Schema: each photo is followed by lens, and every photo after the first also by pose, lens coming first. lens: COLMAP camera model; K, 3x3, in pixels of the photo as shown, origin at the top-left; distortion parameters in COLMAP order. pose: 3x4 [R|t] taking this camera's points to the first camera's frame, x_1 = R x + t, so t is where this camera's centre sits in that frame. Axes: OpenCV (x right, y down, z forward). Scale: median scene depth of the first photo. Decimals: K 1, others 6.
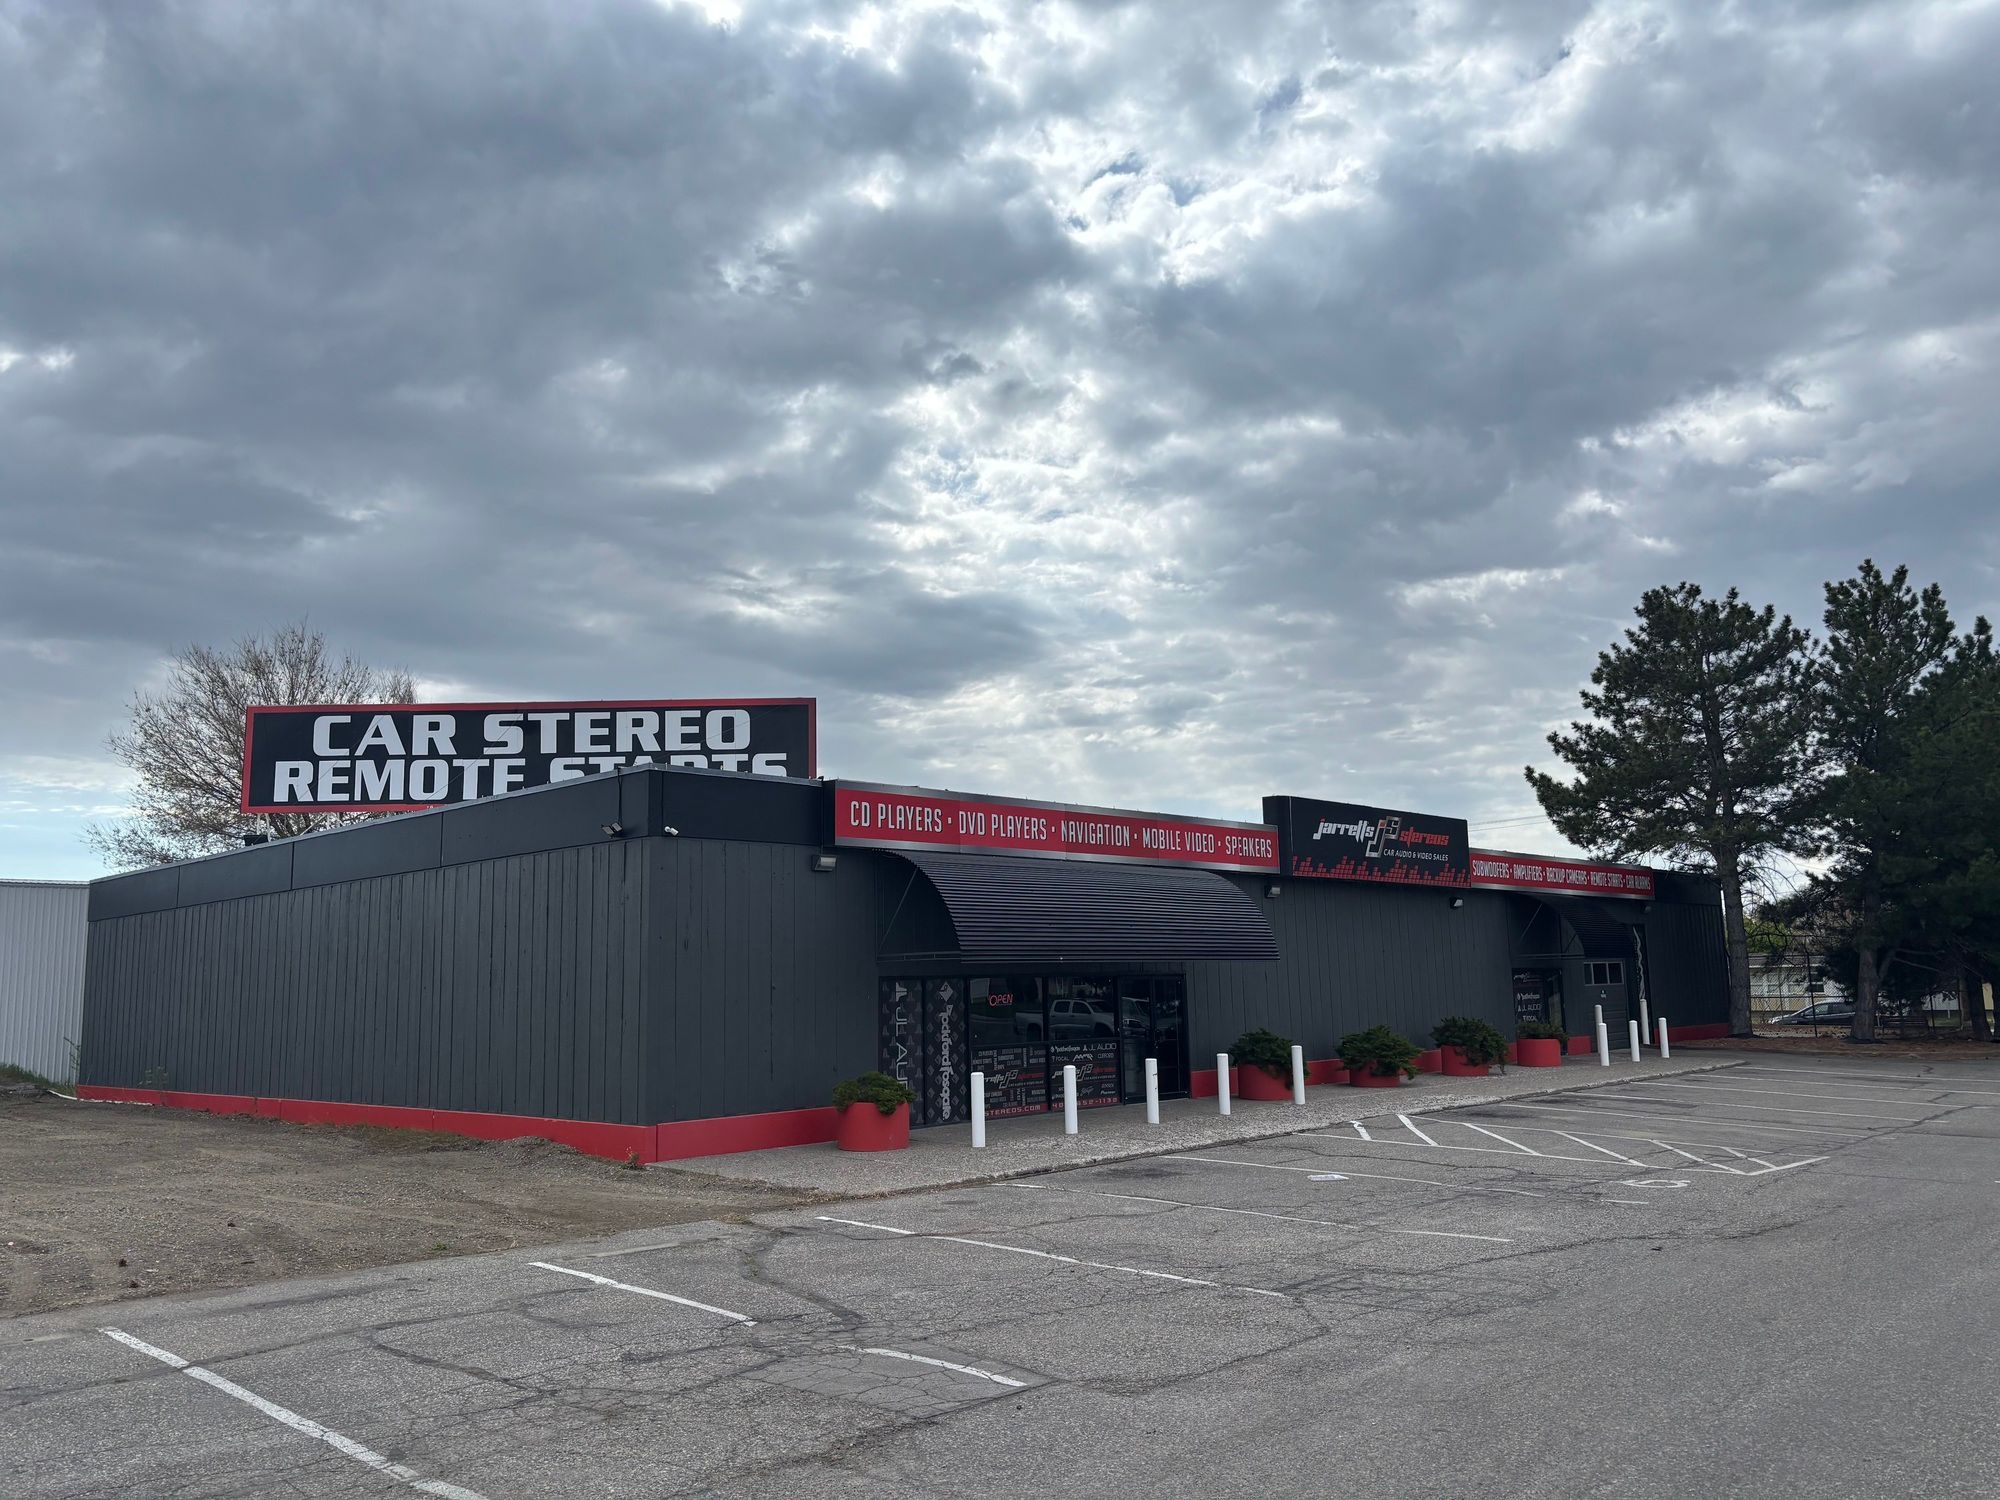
lens RADIAL K [[1509.9, 0, 994.2], [0, 1509.9, 769.8], [0, 0, 1]] dist [0.063200, -0.069603]
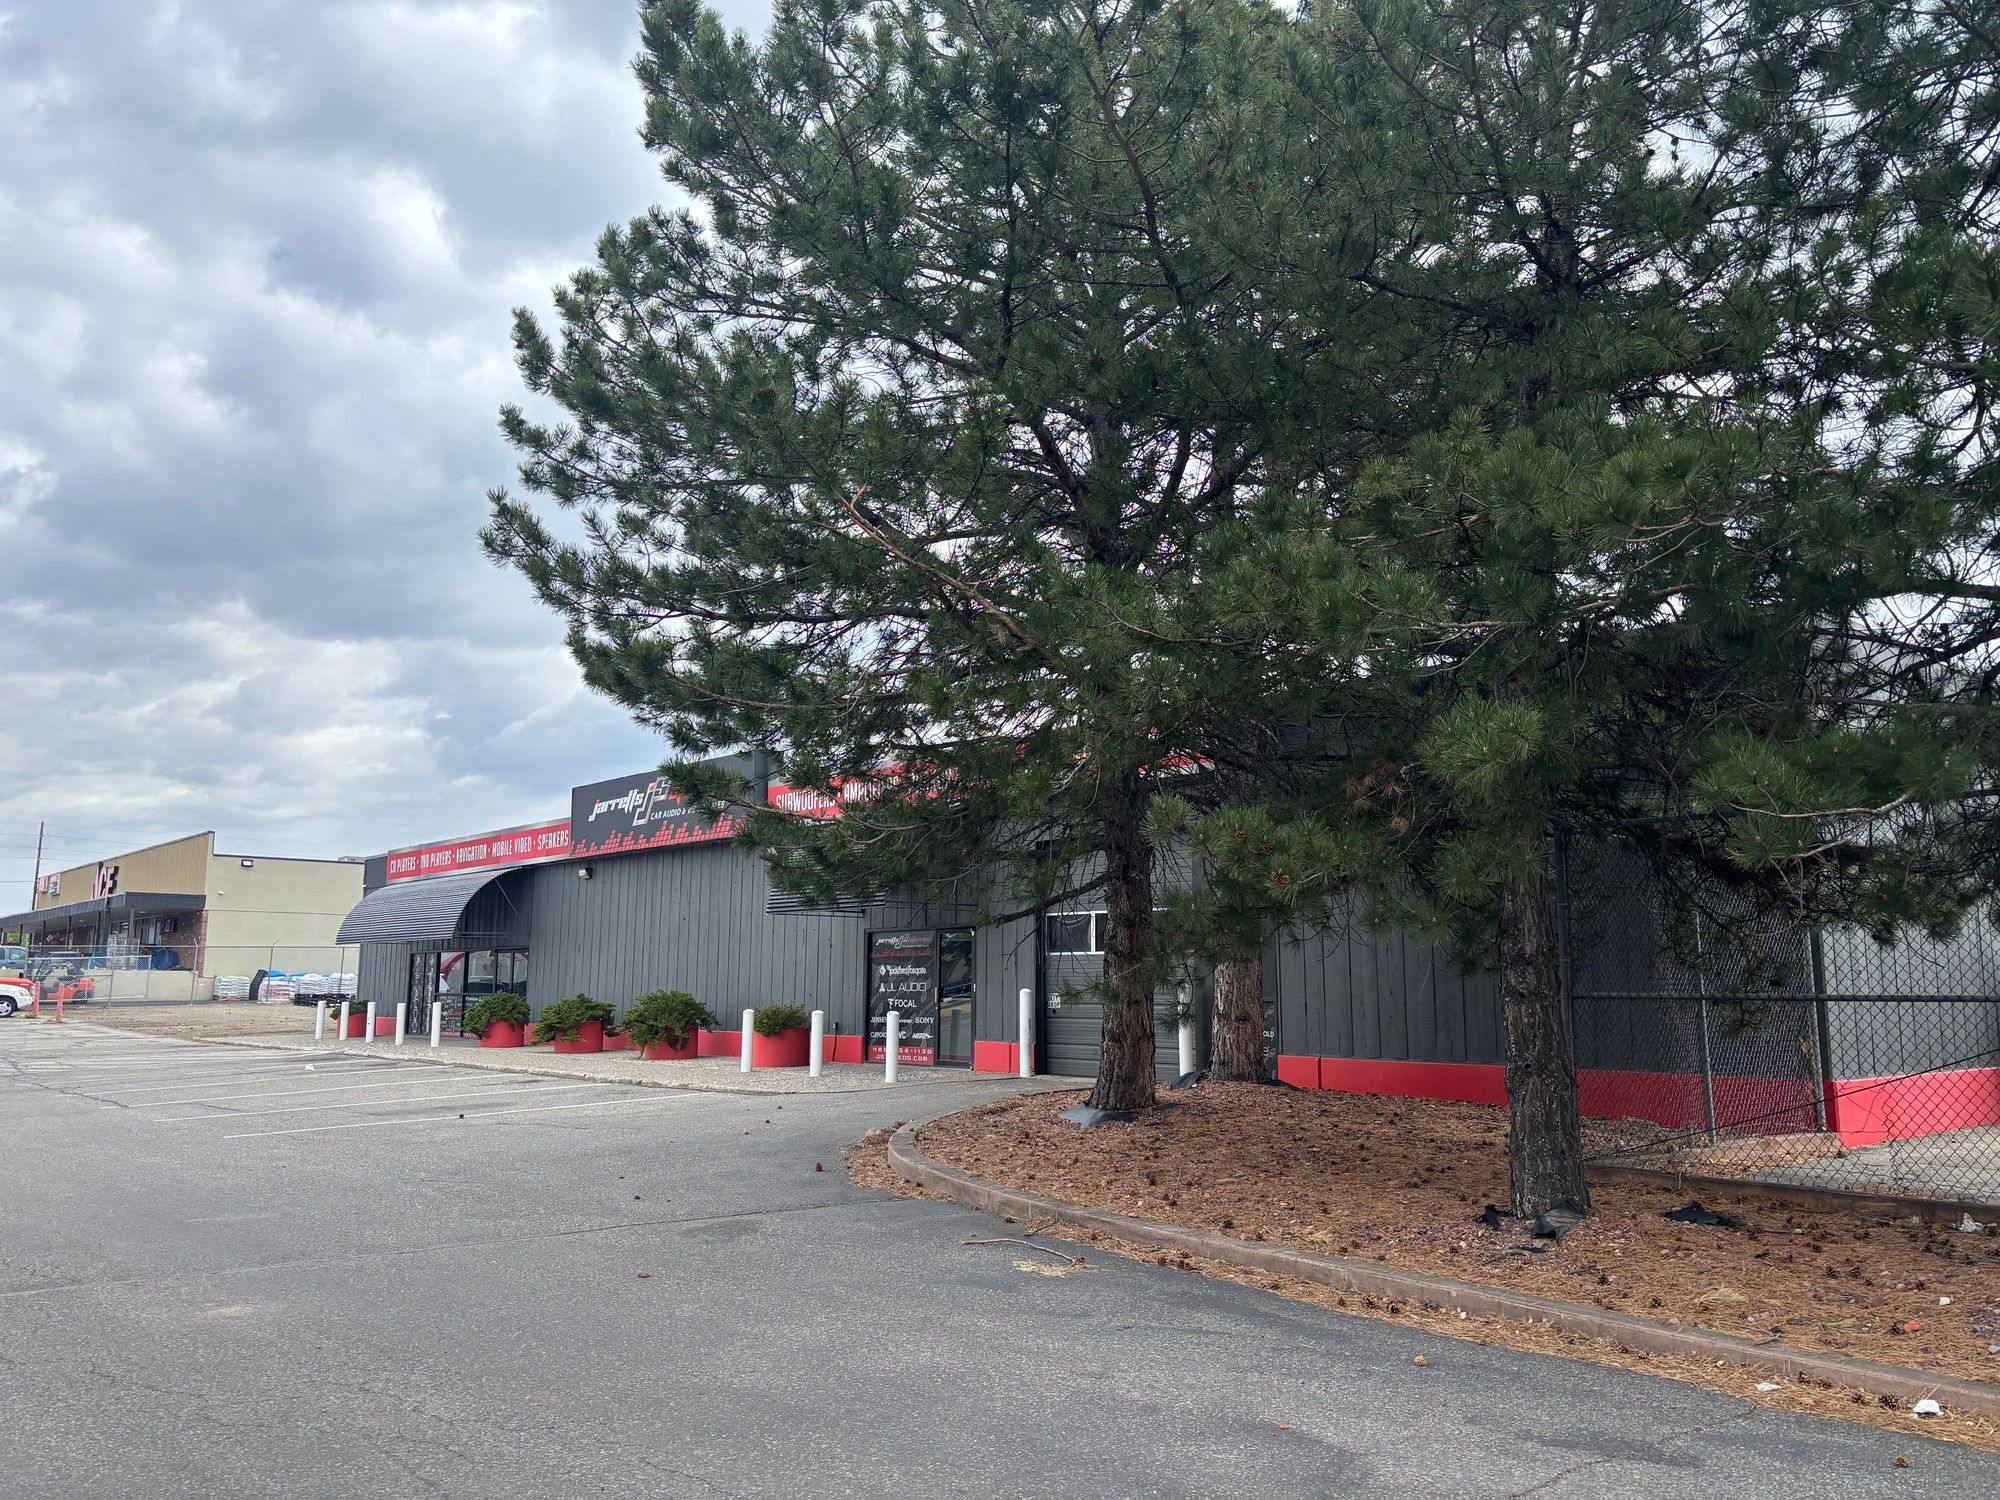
lens RADIAL K [[1500.0, 0, 996.4], [0, 1500.0, 784.1], [0, 0, 1]] dist [0.055653, -0.058834]
pose [[-0.085199, -0.109404, -0.990339, 1.212894], [0.143861, 0.982187, -0.120880, 0.185238], [0.985923, -0.152770, -0.067942, 1.320385]]
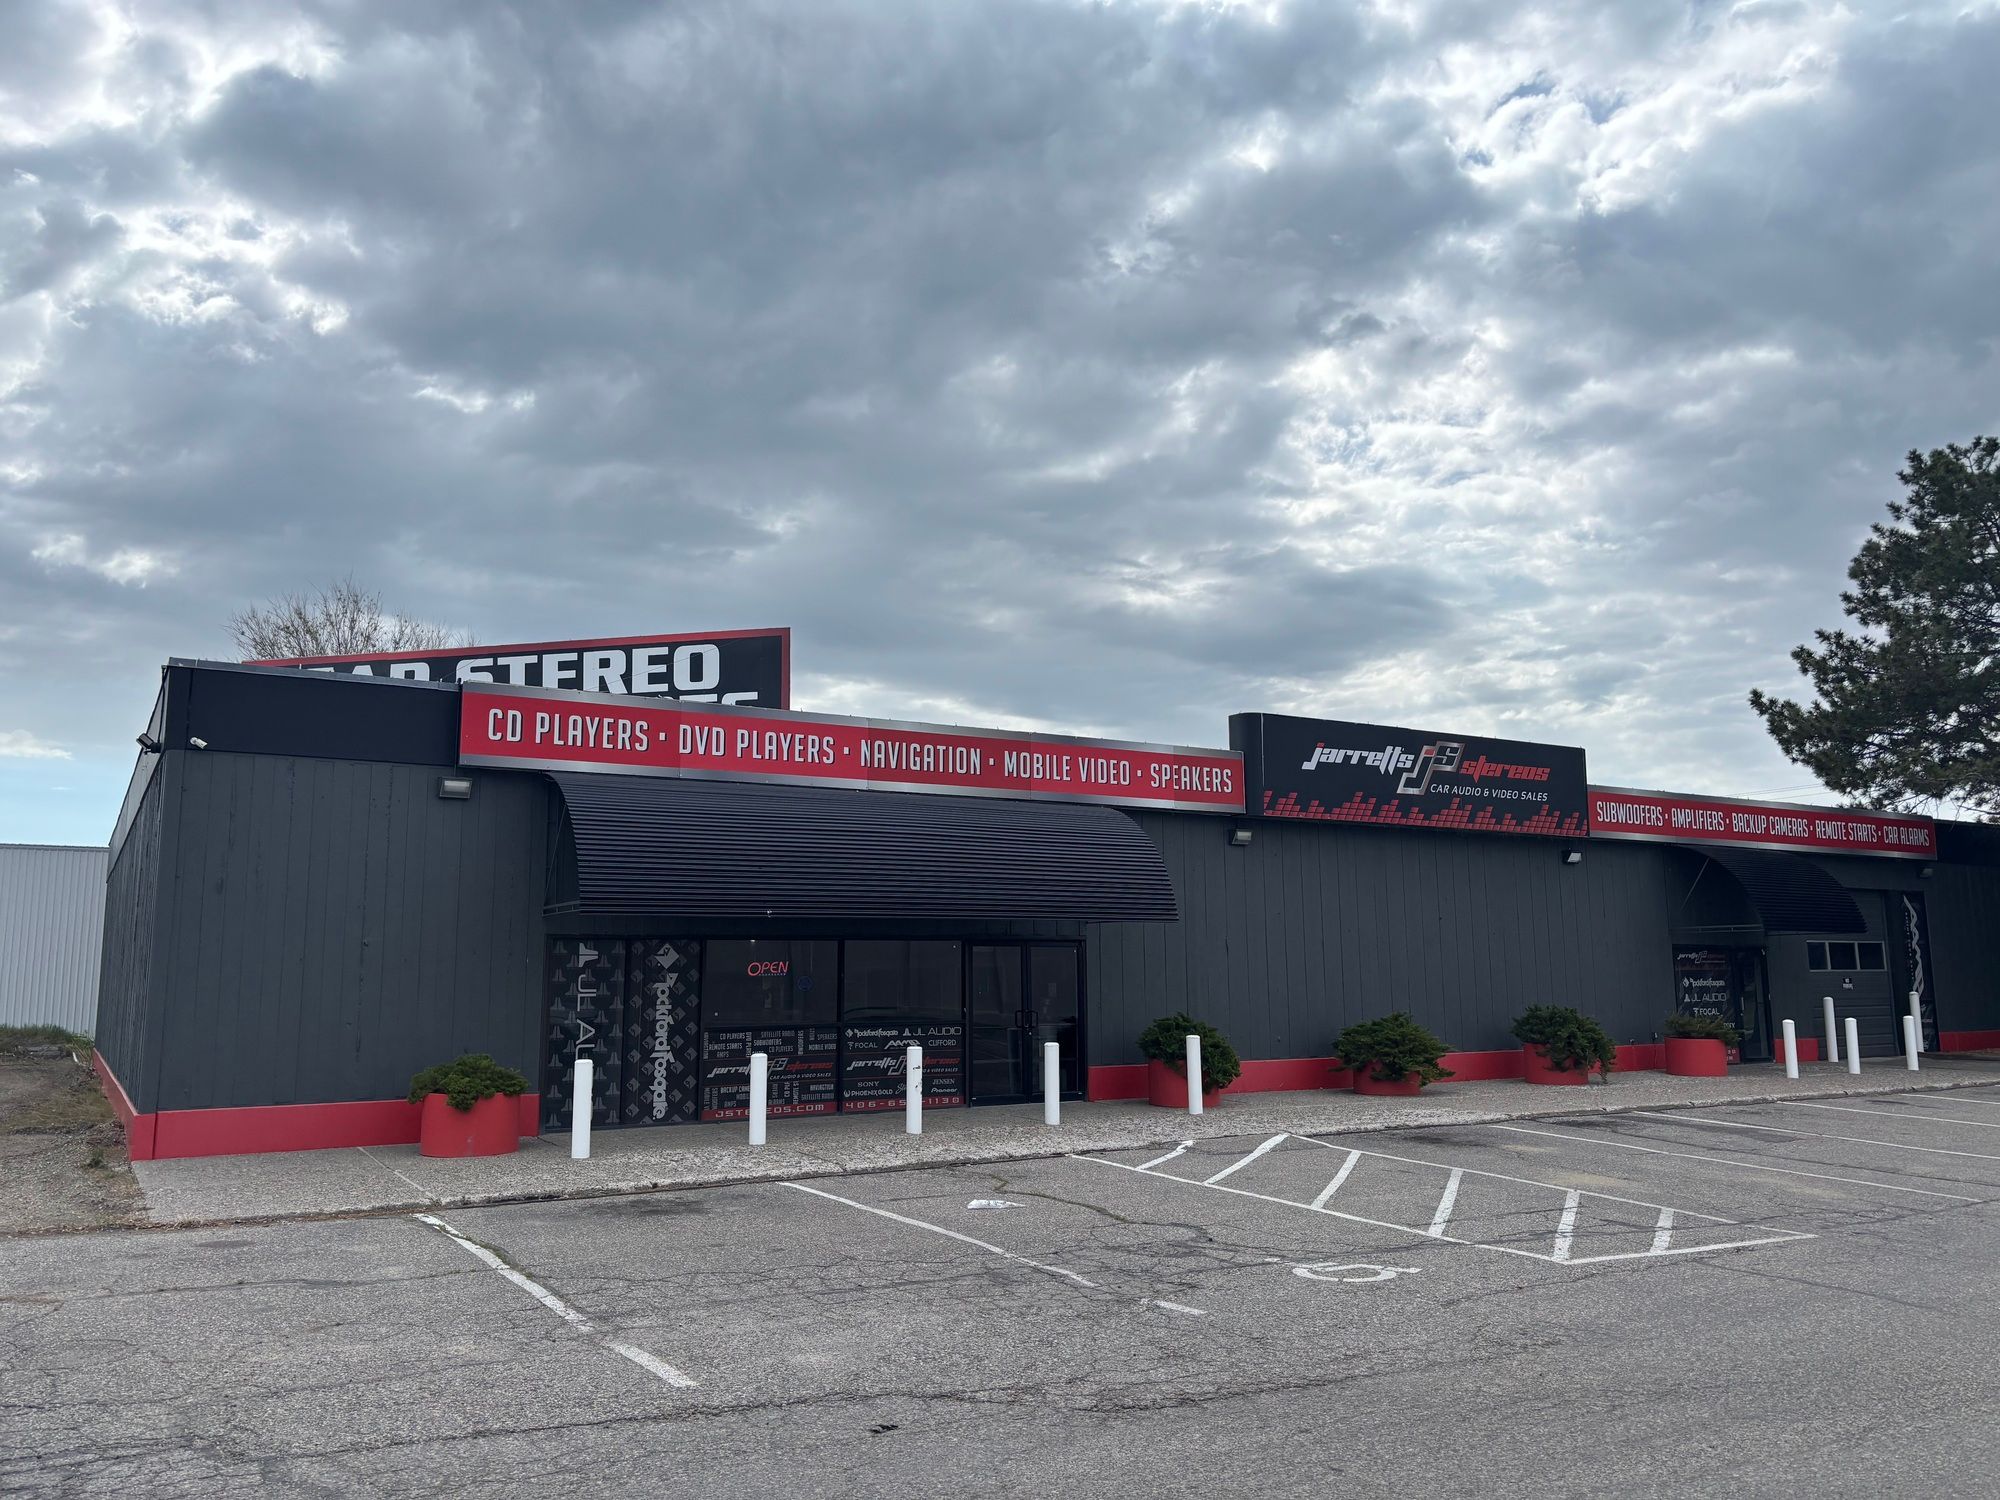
lens RADIAL K [[1531.0, 0, 1011.5], [0, 1531.0, 795.9], [0, 0, 1]] dist [0.077631, -0.060240]
pose [[0.969622, -0.015616, -0.244108, 0.248952], [0.021853, 0.999500, 0.022862, 0.037091], [0.243629, -0.027502, 0.969479, 0.205597]]
